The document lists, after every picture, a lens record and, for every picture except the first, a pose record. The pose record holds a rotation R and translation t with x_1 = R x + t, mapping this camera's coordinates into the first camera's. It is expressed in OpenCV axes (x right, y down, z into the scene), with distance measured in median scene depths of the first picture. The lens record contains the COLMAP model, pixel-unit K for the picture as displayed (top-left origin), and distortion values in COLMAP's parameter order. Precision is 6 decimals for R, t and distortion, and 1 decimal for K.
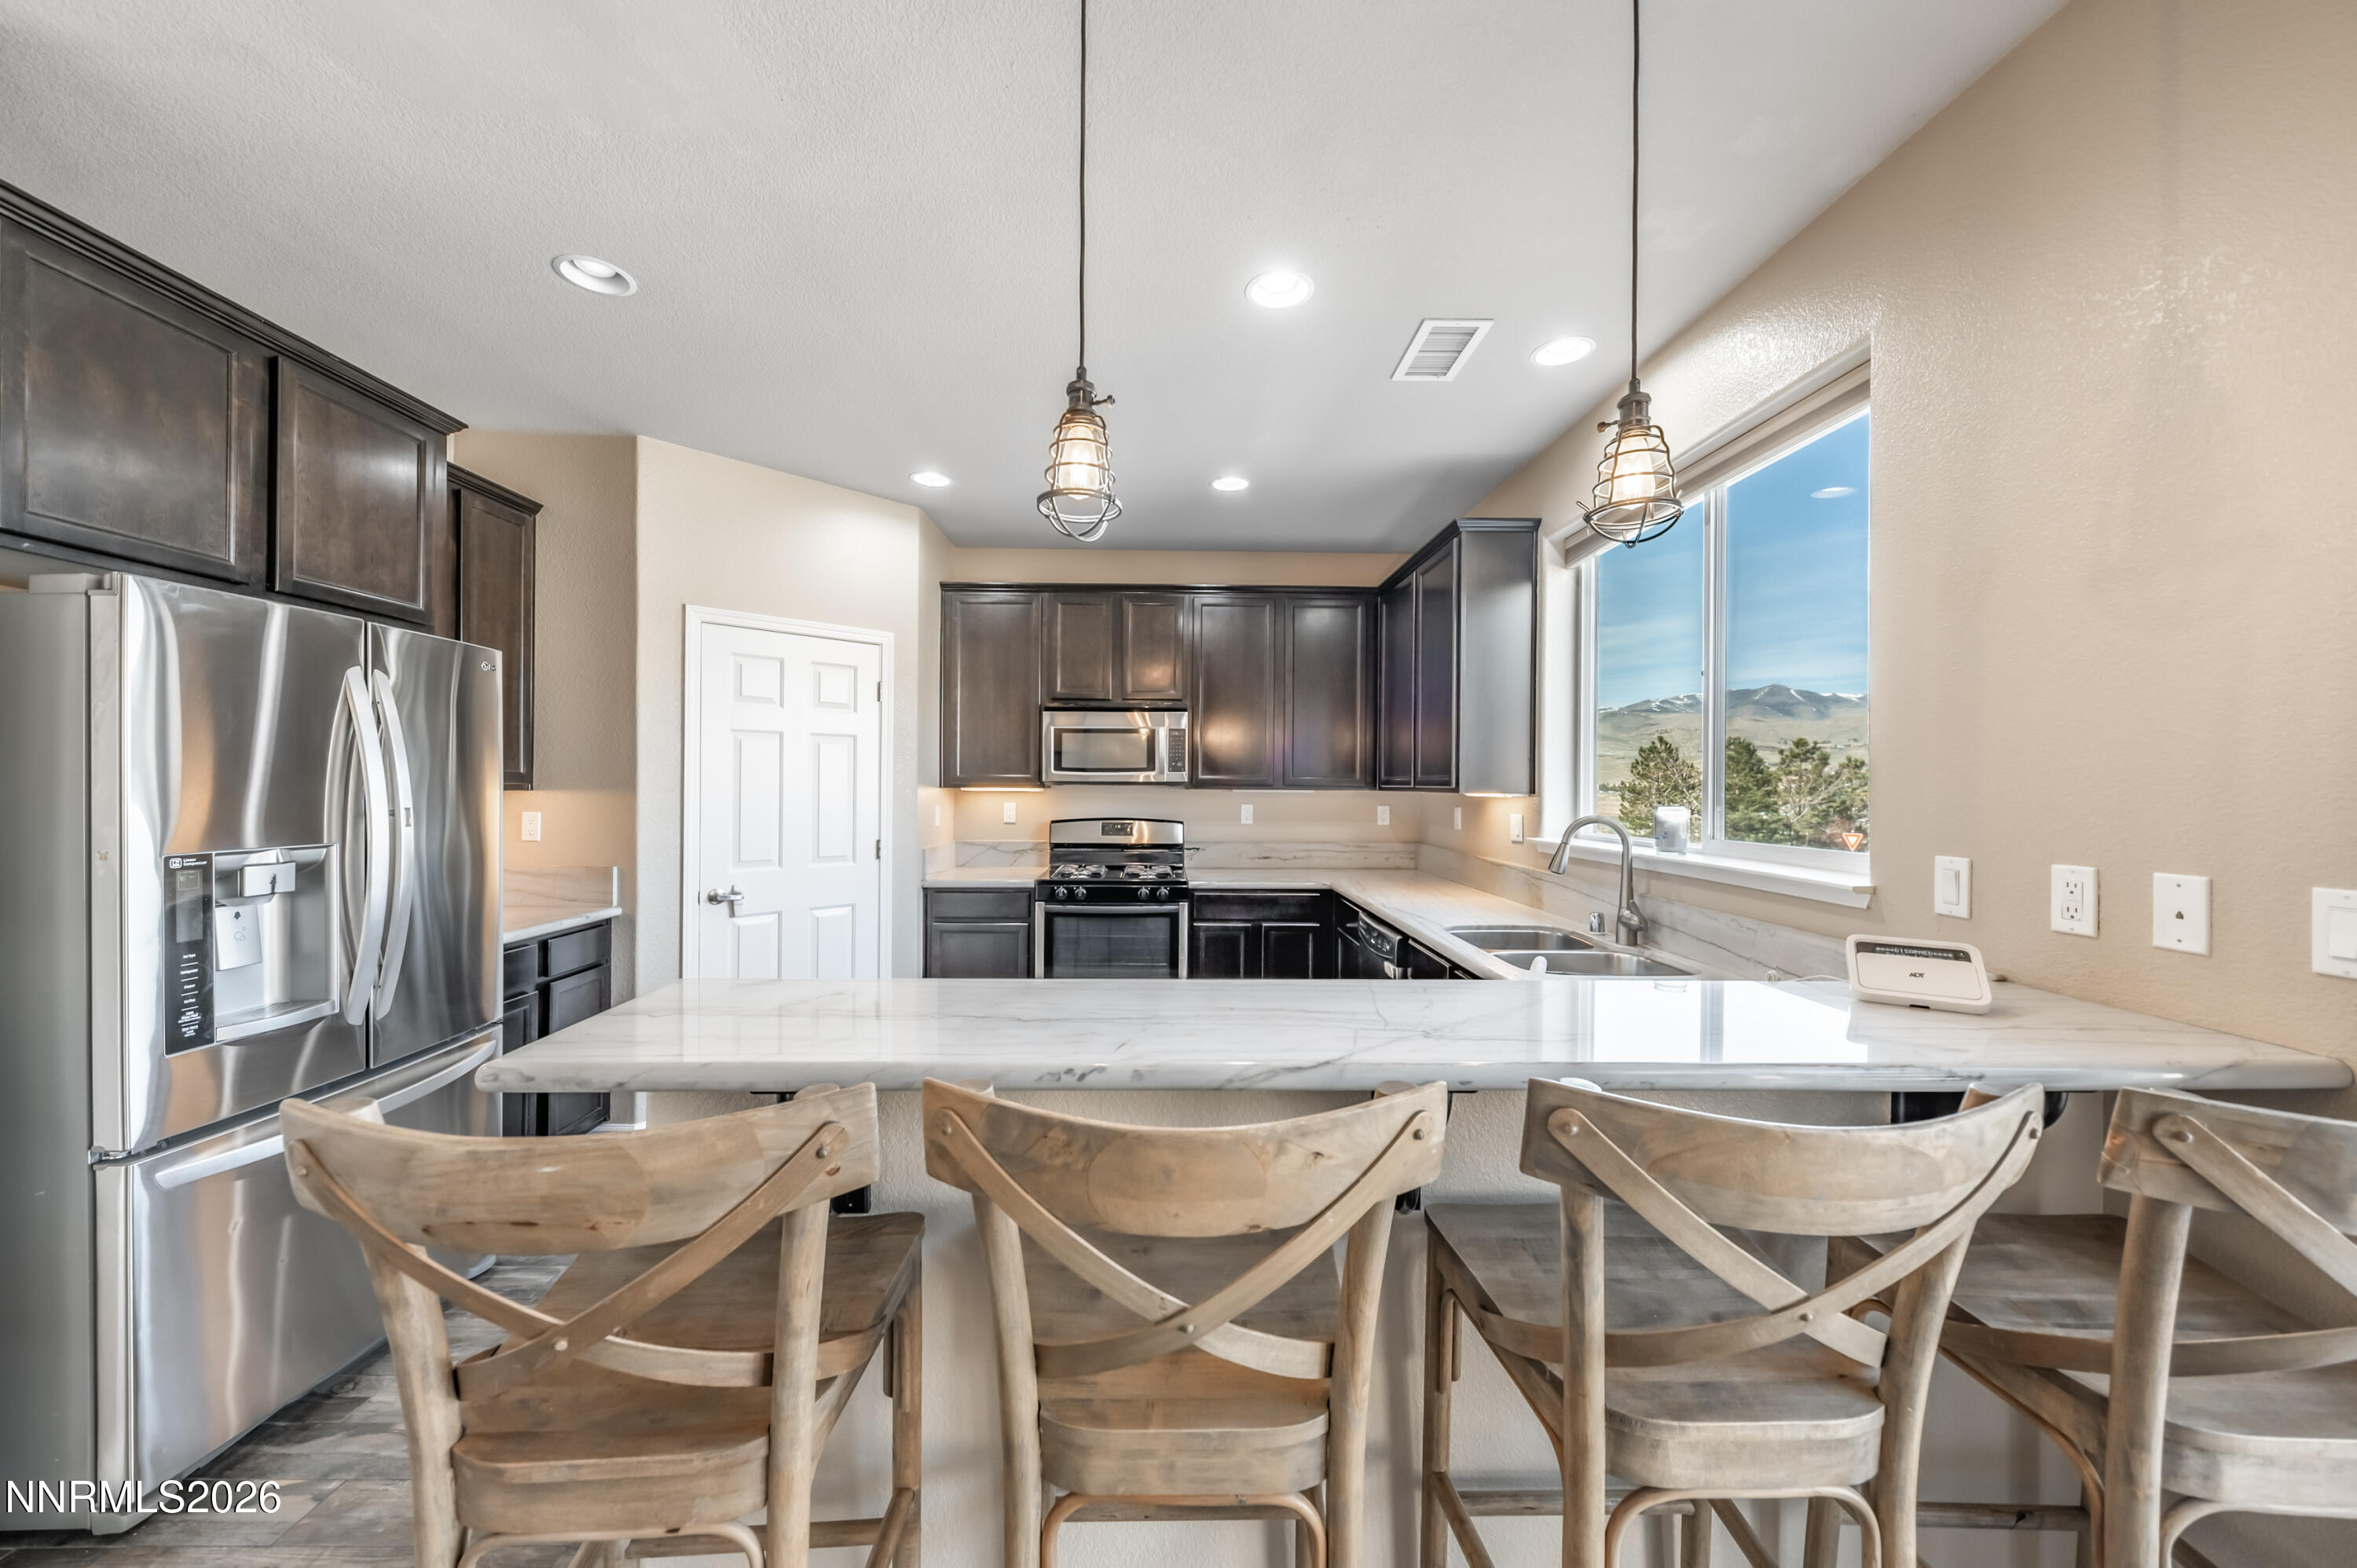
lens RADIAL K [[865.4, 0, 1165.1], [0, 865.4, 781.4], [0, 0, 1]] dist [0.000779, 0.000012]
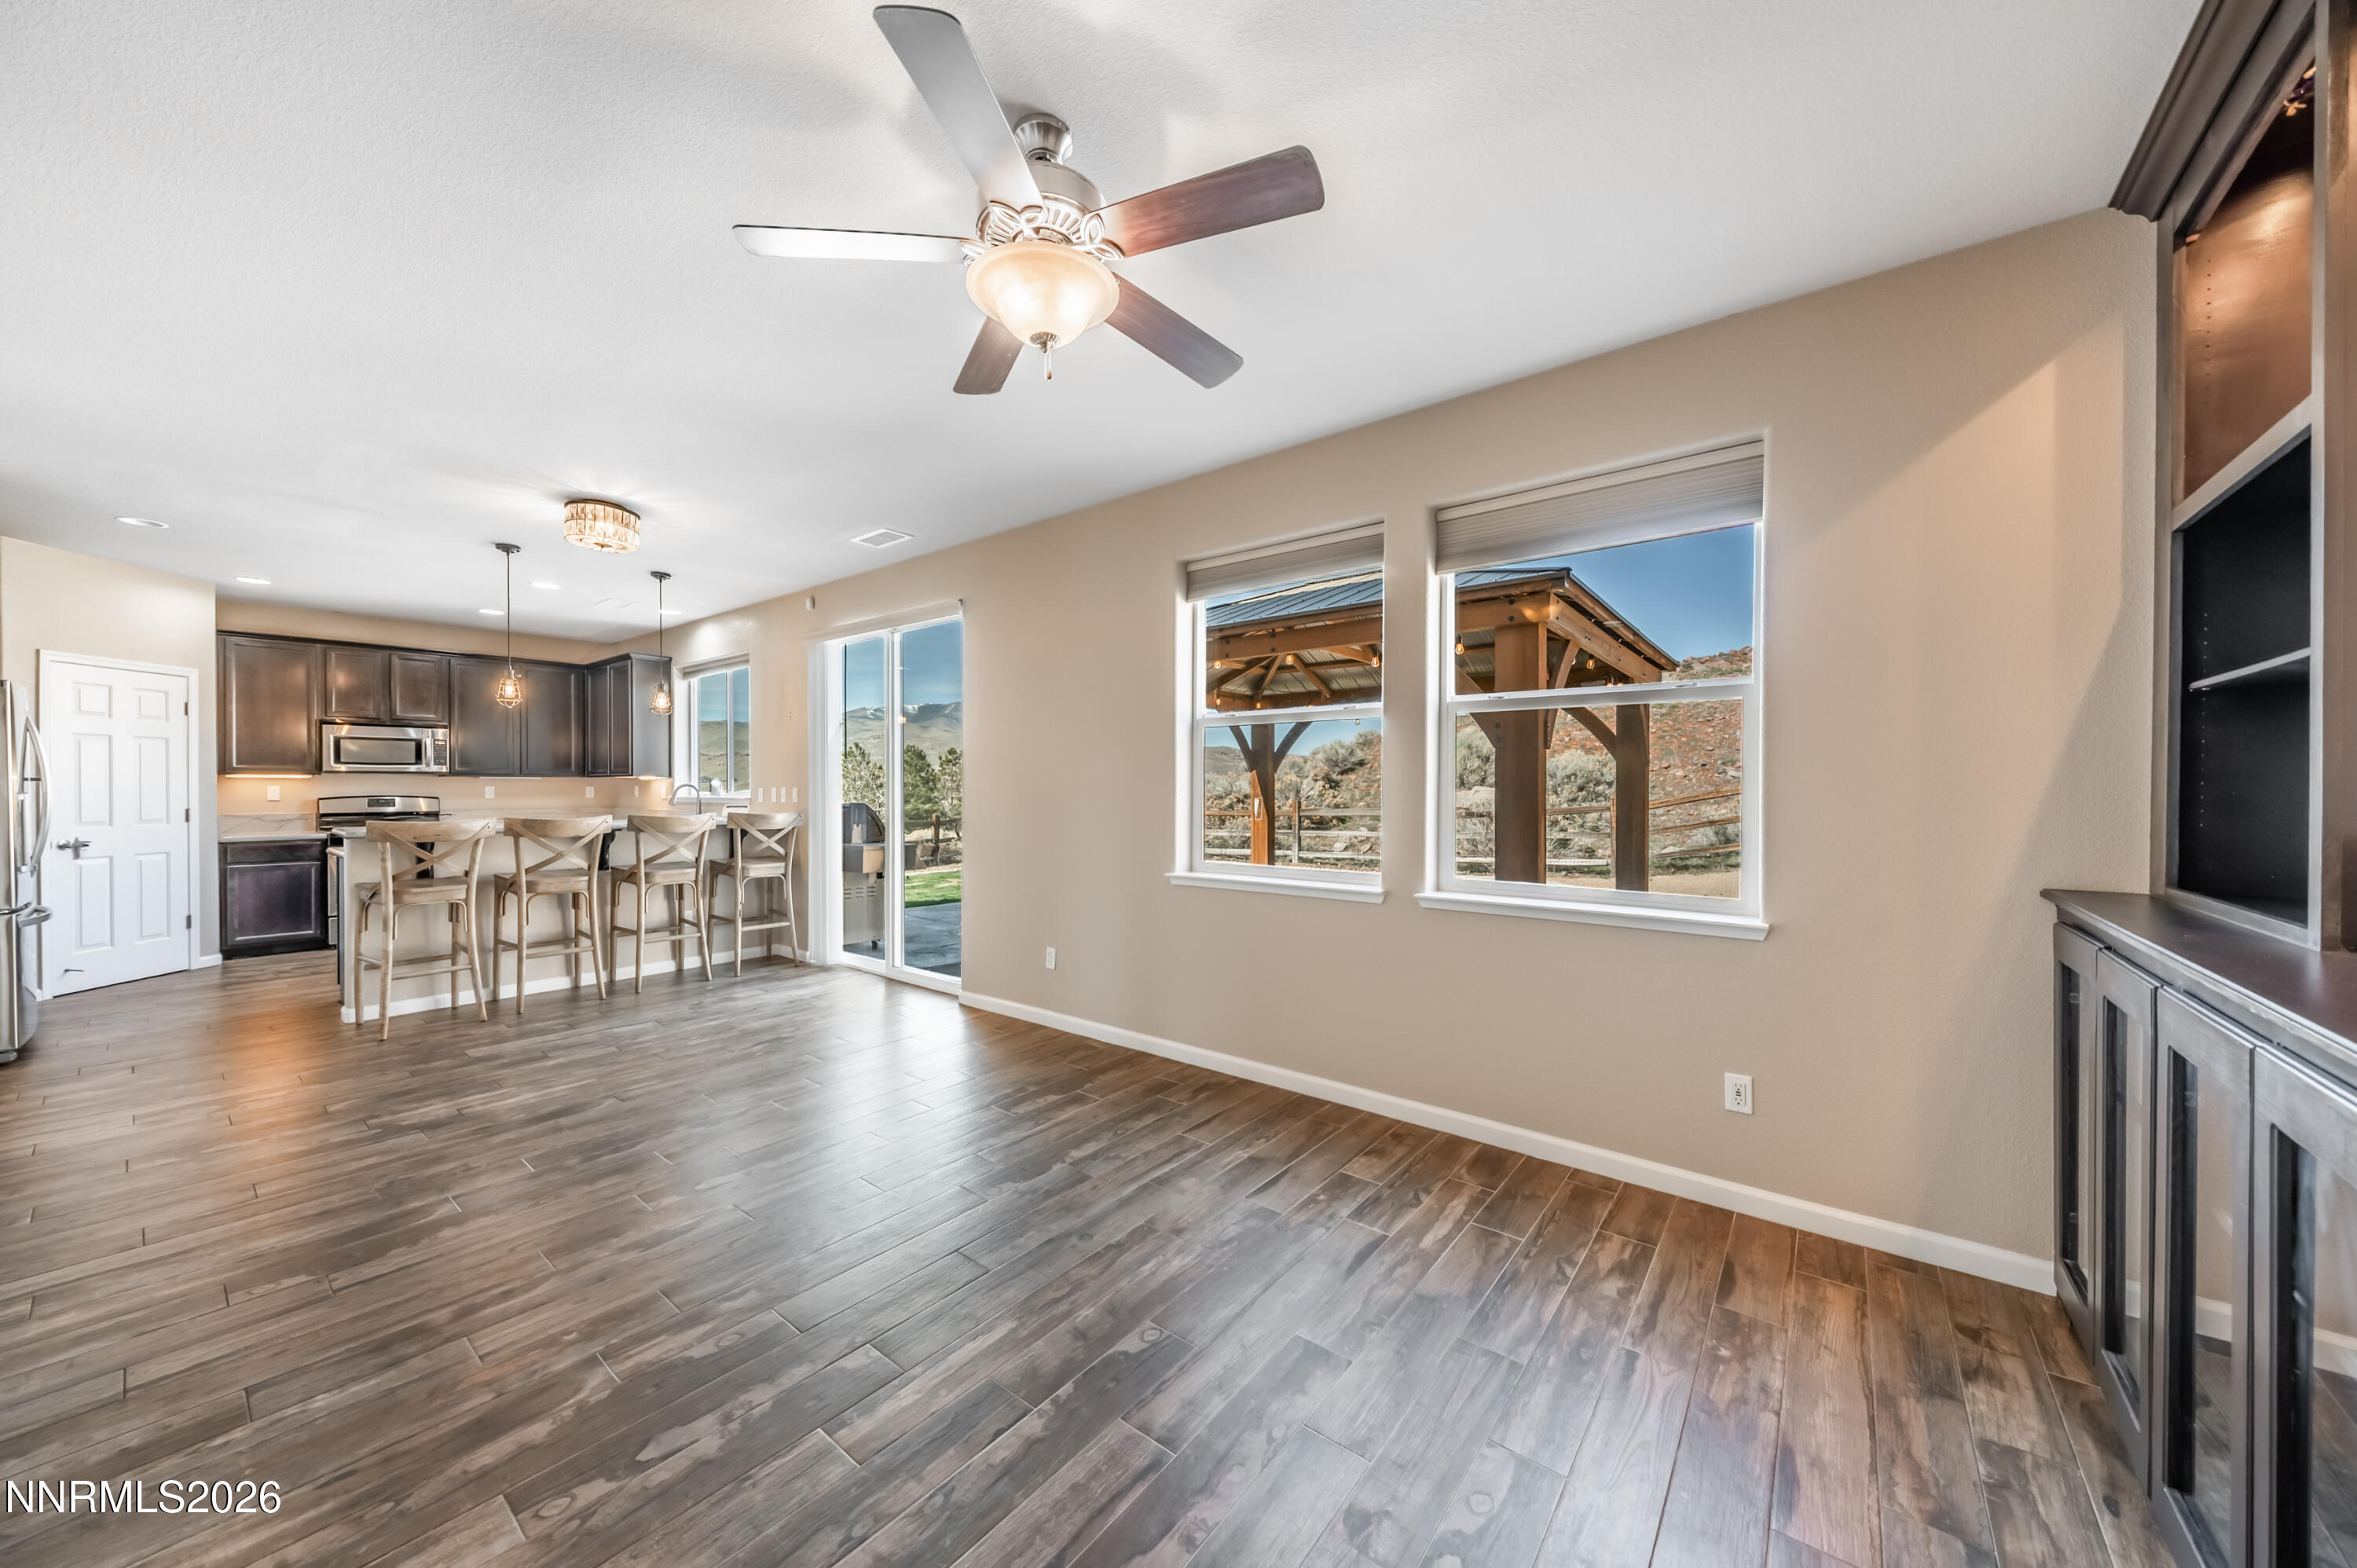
lens RADIAL K [[819.5, 0, 1179.9], [0, 819.5, 791.5], [0, 0, 1]] dist [0.003041, -0.001432]
pose [[0.636279, -0.011466, 0.771374, -0.295728], [0.002141, 0.999912, 0.013097, 0.021094], [-0.771456, -0.006682, 0.636247, -1.074893]]
